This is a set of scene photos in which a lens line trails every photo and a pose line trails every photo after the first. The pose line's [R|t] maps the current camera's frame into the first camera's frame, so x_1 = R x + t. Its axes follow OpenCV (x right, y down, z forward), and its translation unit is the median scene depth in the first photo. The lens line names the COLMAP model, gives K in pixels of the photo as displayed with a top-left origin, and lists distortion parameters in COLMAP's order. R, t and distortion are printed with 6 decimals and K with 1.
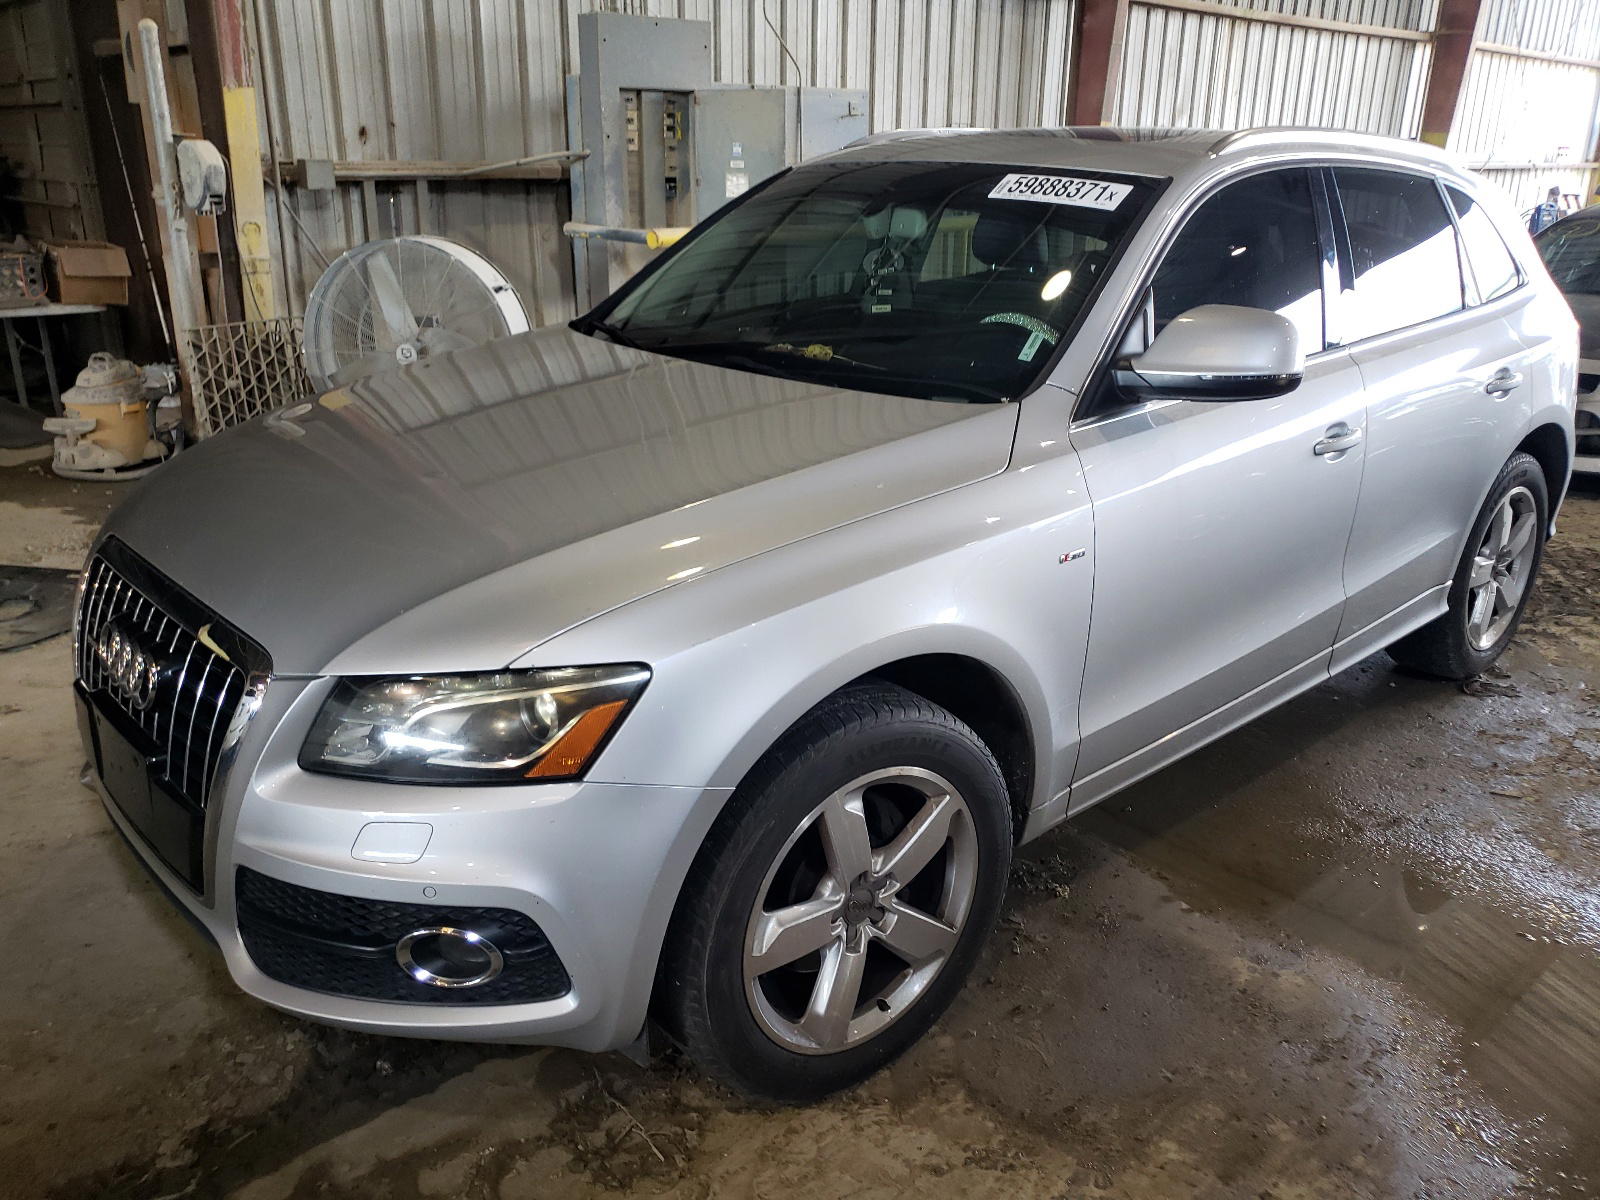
lens RADIAL K [[1238.7, 0, 791.8], [0, 1238.7, 594.2], [0, 0, 1]] dist [0.005953, 0.004058]
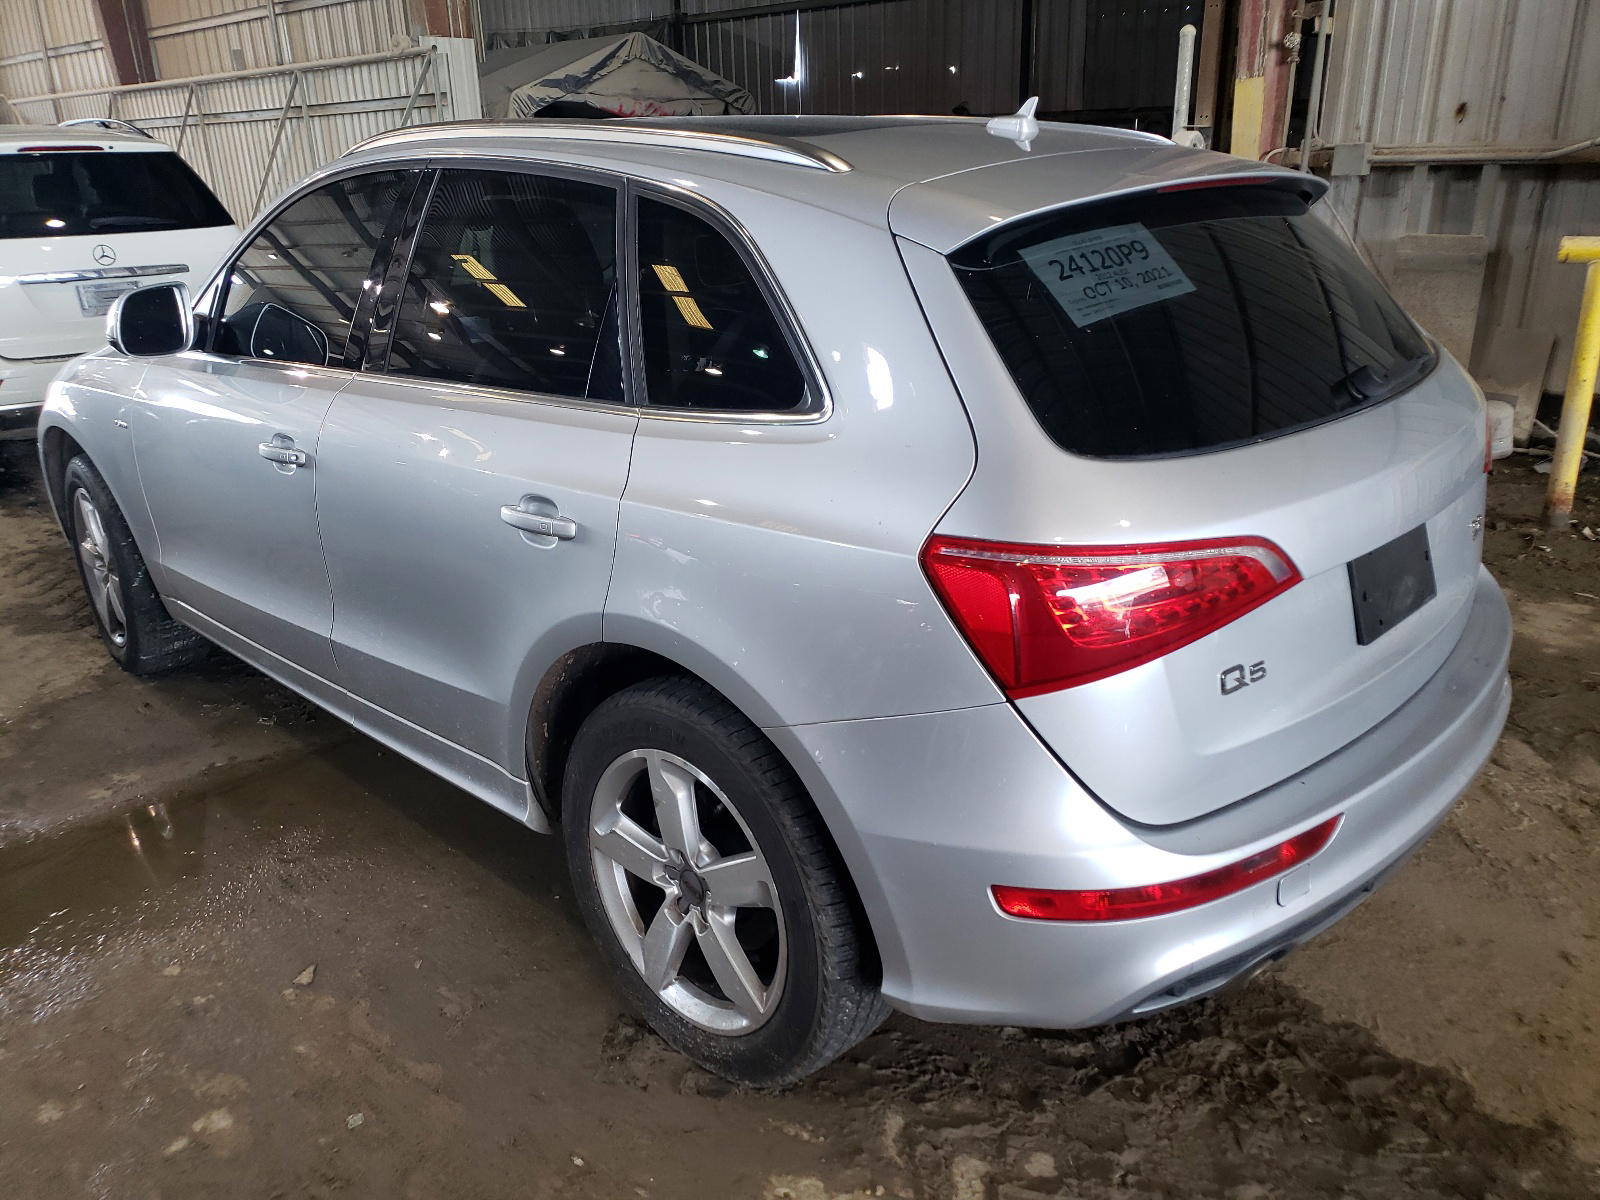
lens RADIAL K [[1238.7, 0, 793.7], [0, 1238.7, 608.6], [0, 0, 1]] dist [0.005953, 0.004058]
pose [[0.075206, 0.337644, -0.938265, 0.587602], [-0.307396, 0.902956, 0.300298, -0.177969], [0.948605, 0.265835, 0.171699, 0.511066]]
